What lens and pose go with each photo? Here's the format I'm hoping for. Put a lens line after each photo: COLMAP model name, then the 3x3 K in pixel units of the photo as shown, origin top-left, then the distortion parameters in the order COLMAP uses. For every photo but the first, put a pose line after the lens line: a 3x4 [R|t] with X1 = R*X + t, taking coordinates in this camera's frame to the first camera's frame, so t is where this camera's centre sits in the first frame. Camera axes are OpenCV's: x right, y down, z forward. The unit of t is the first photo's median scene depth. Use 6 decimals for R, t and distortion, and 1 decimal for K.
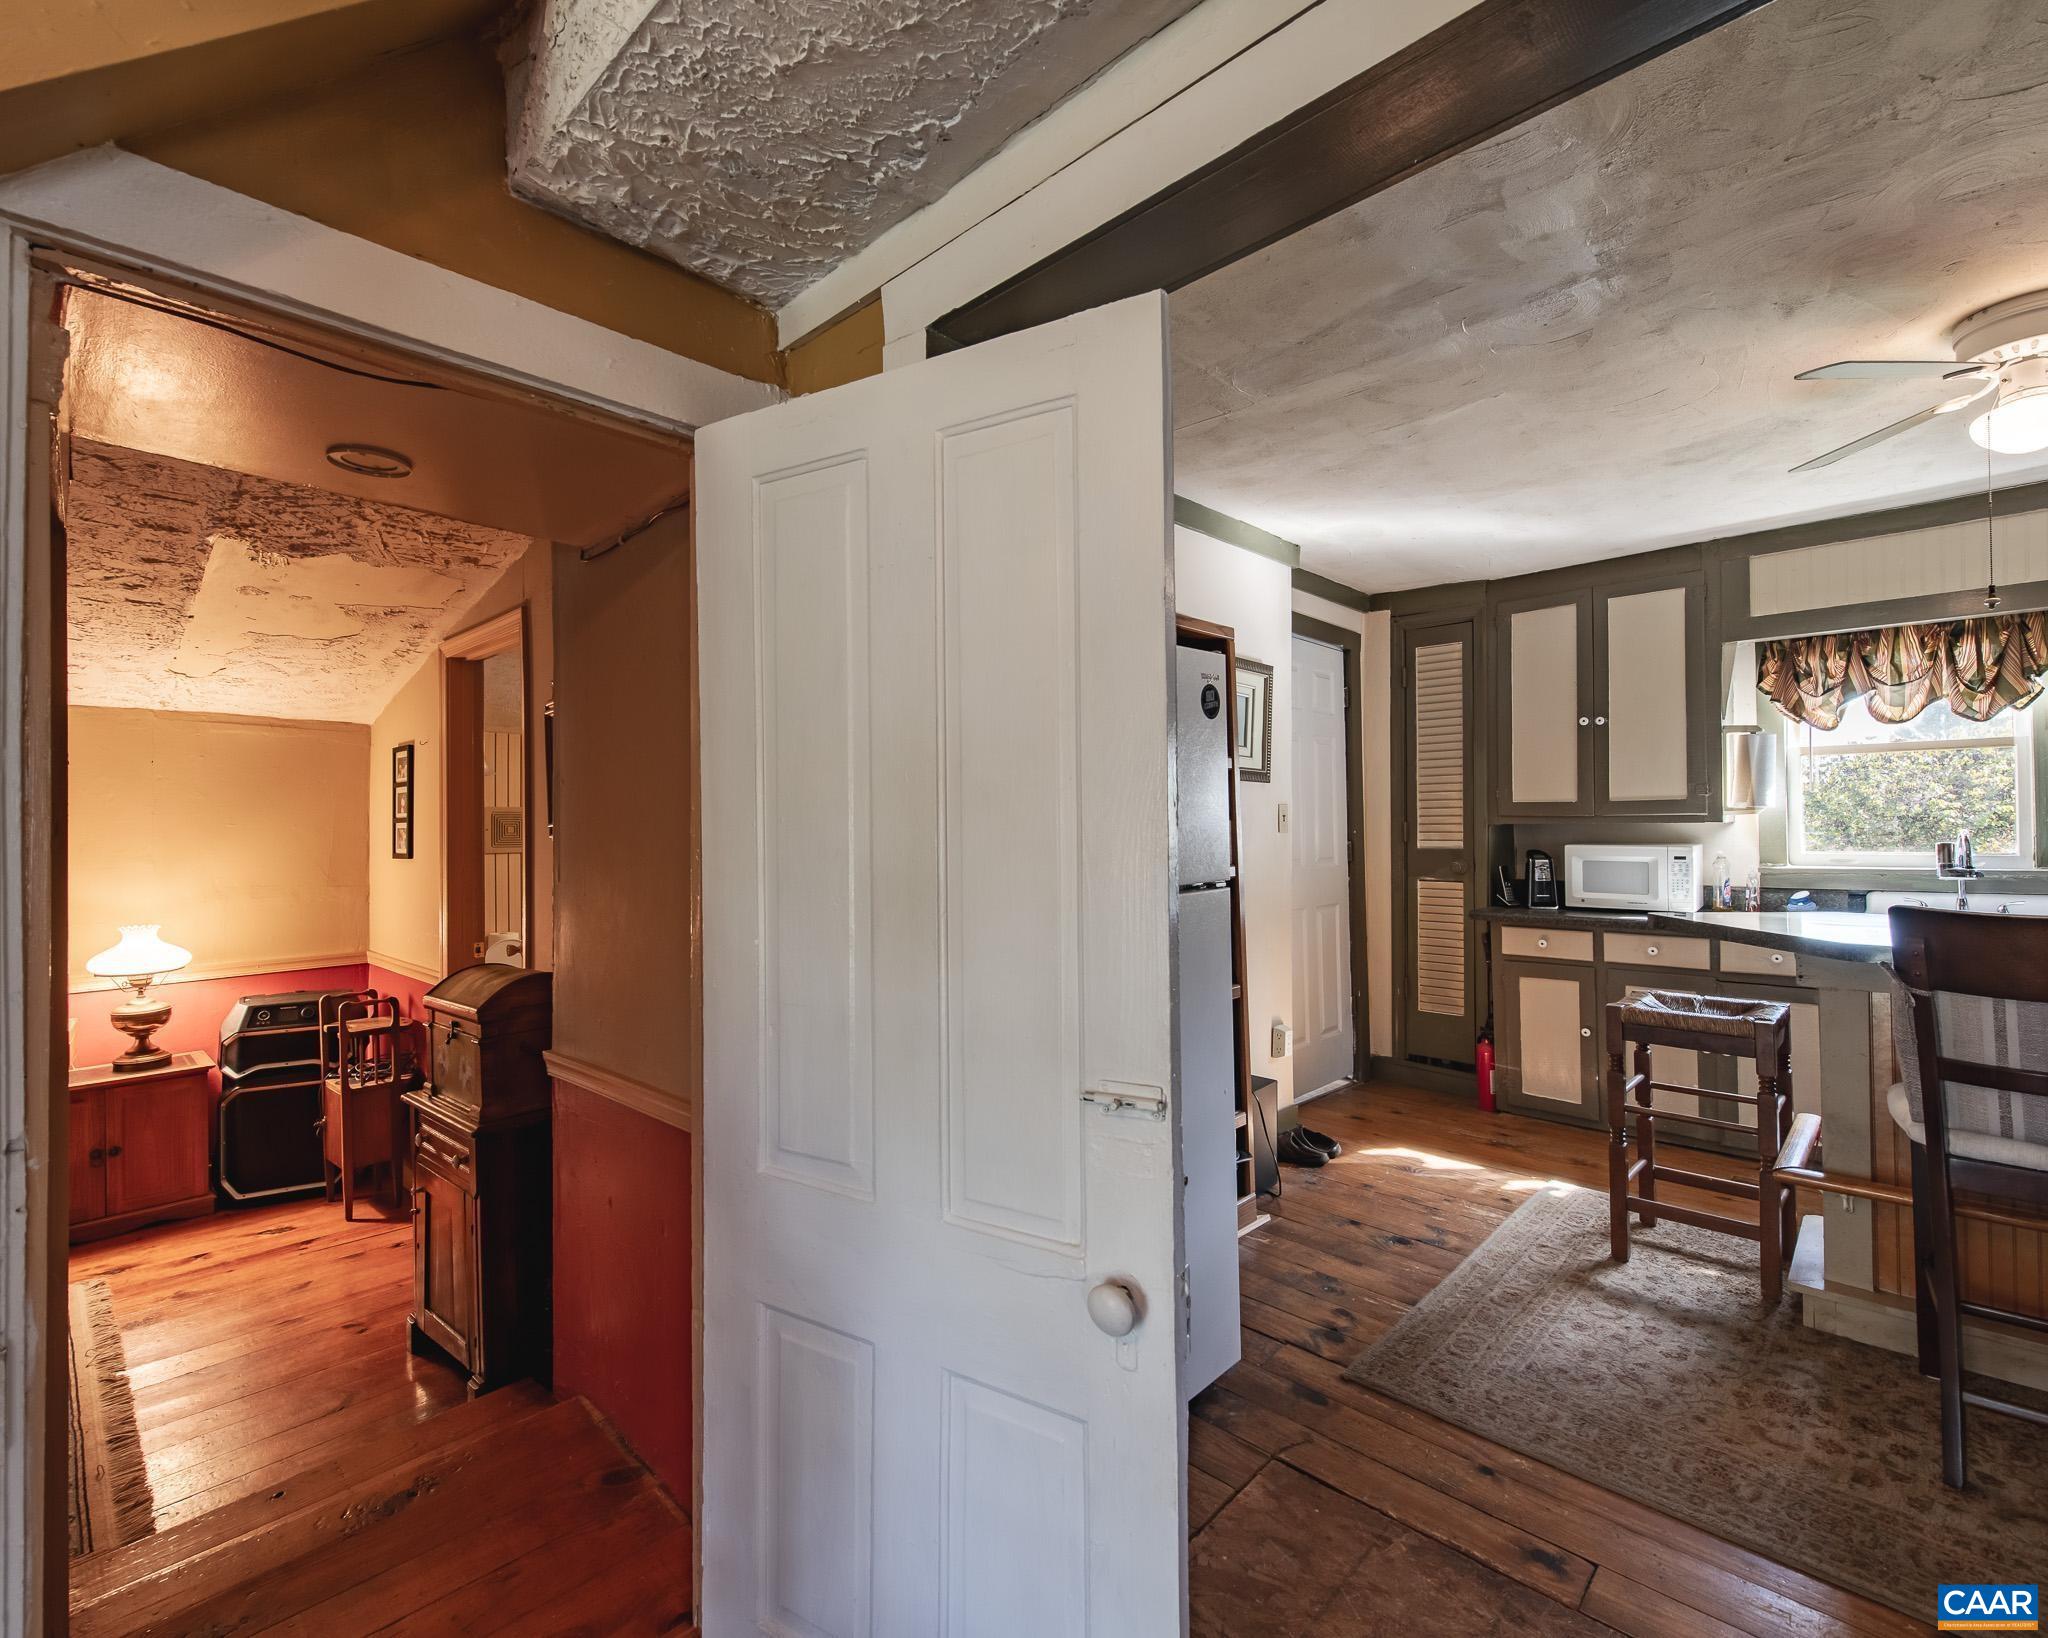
lens RADIAL K [[963.2, 0, 1024.0], [0, 963.2, 819.0], [0, 0, 1]] dist [0.002395, 0.000339]
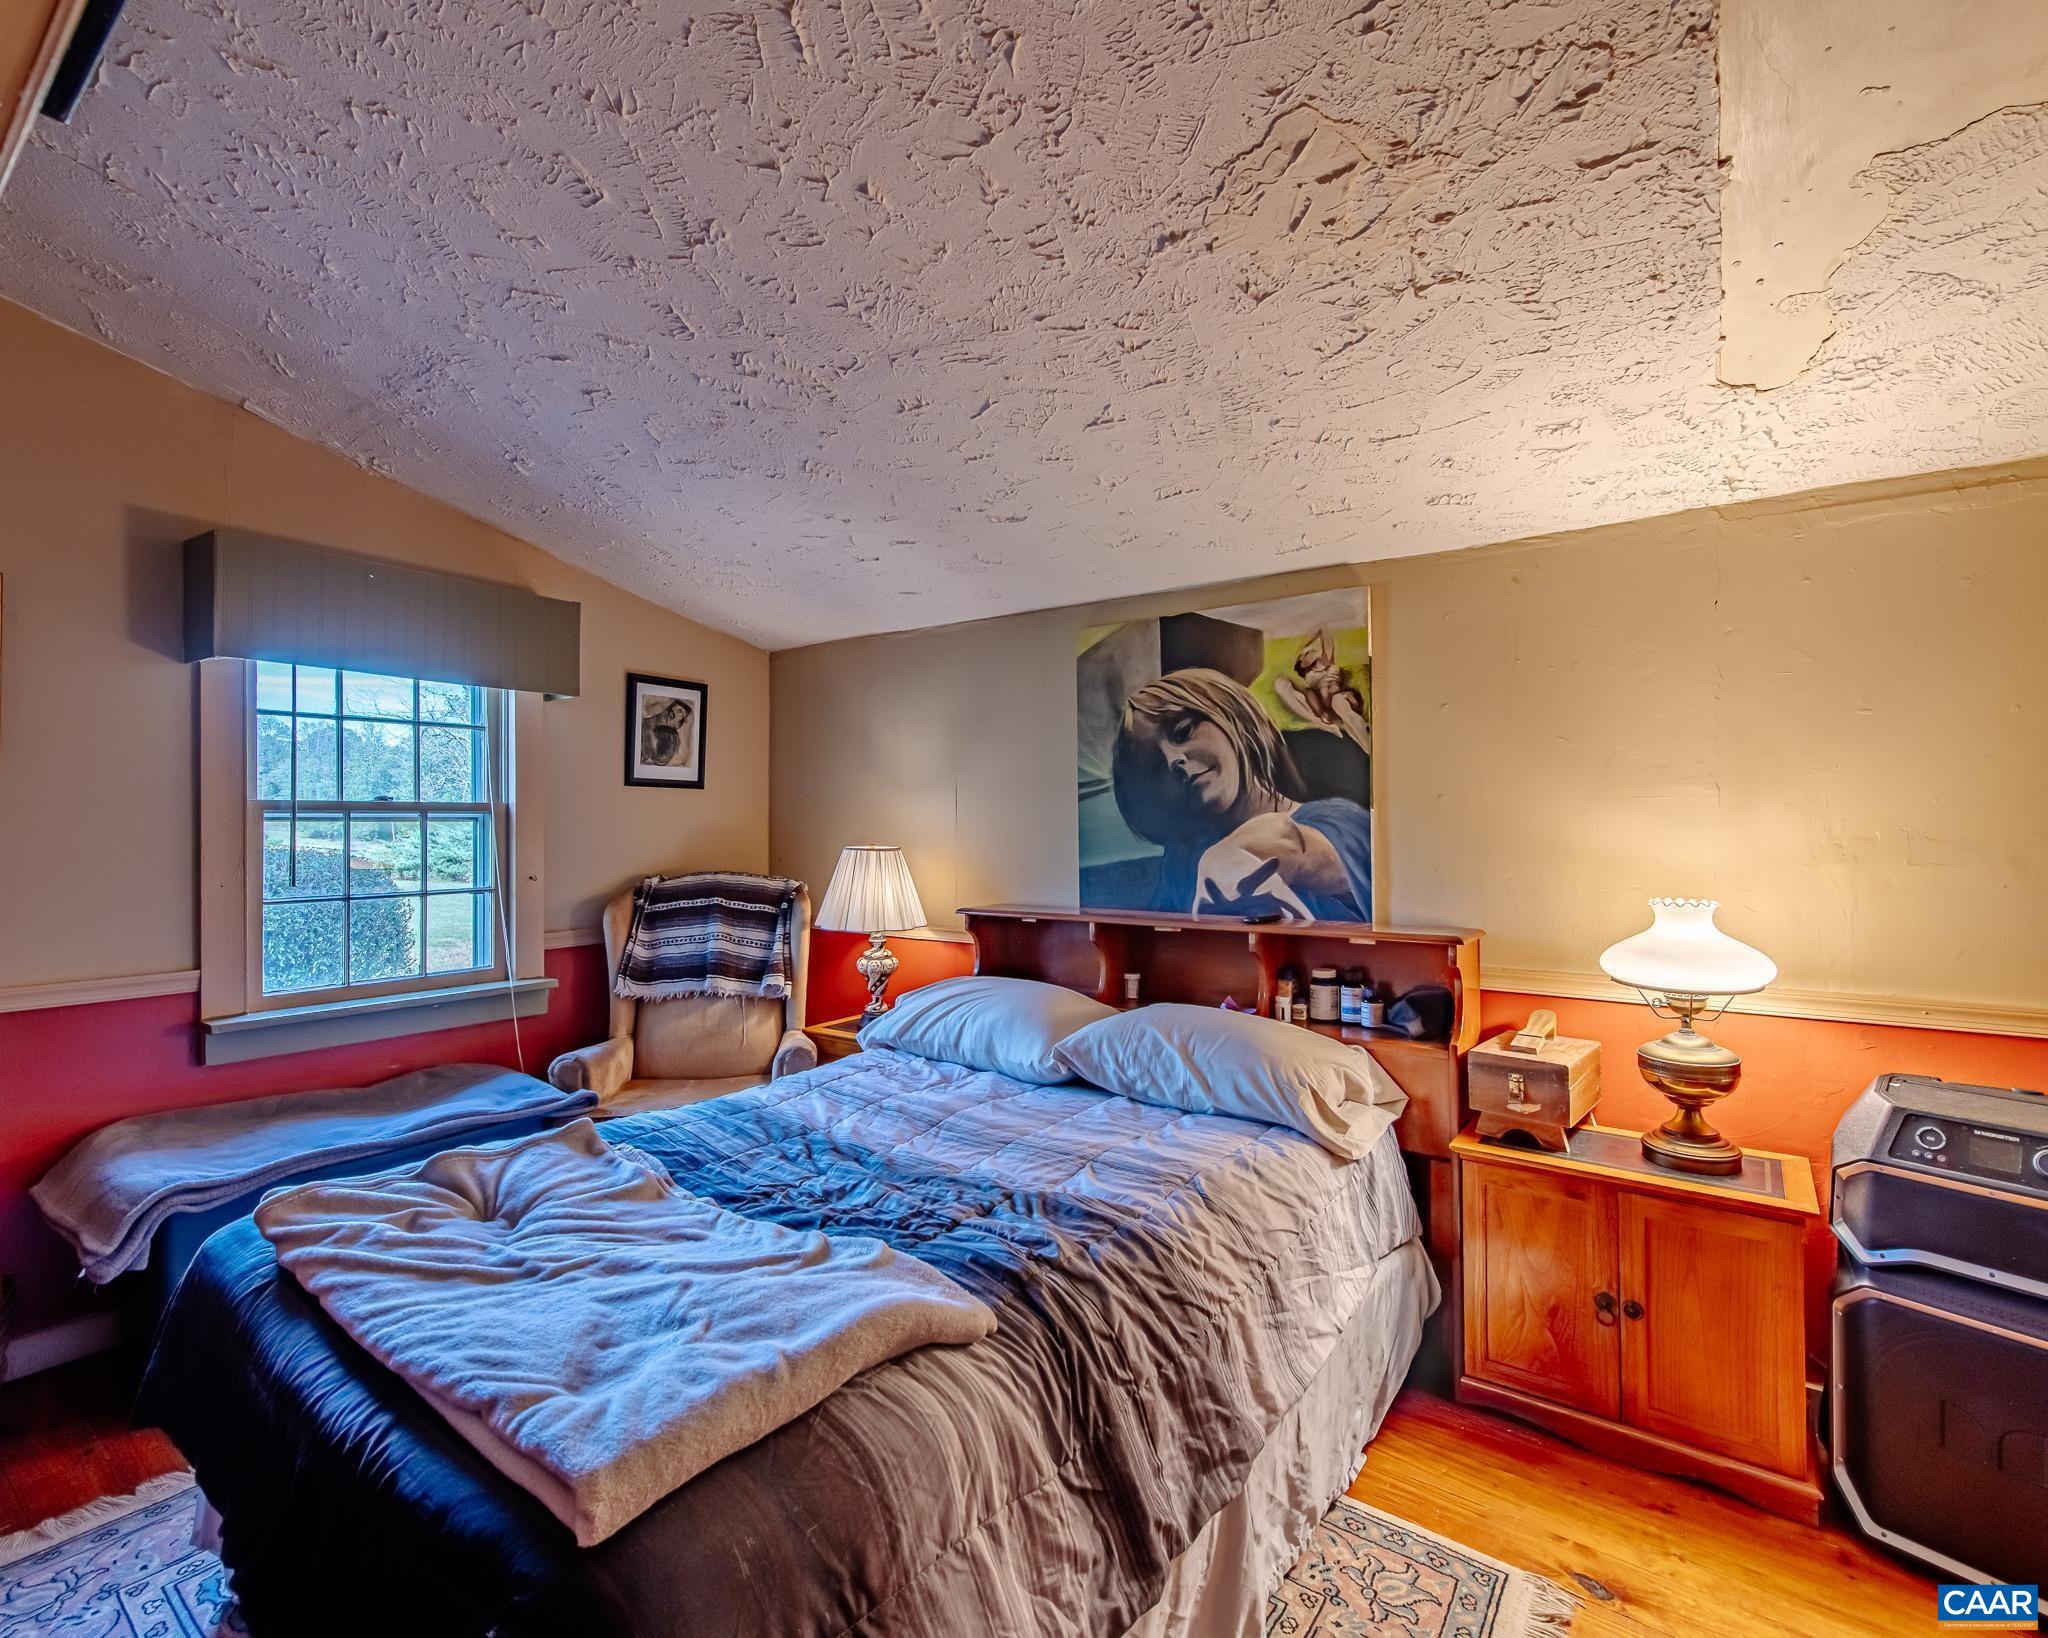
lens RADIAL K [[963.2, 0, 1024.0], [0, 963.2, 819.0], [0, 0, 1]] dist [0.002395, 0.000339]
pose [[0.116219, 0.007083, -0.993198, -0.419251], [0.007939, 0.999936, 0.008060, 0.057344], [0.993192, -0.008822, 0.116155, 0.564138]]
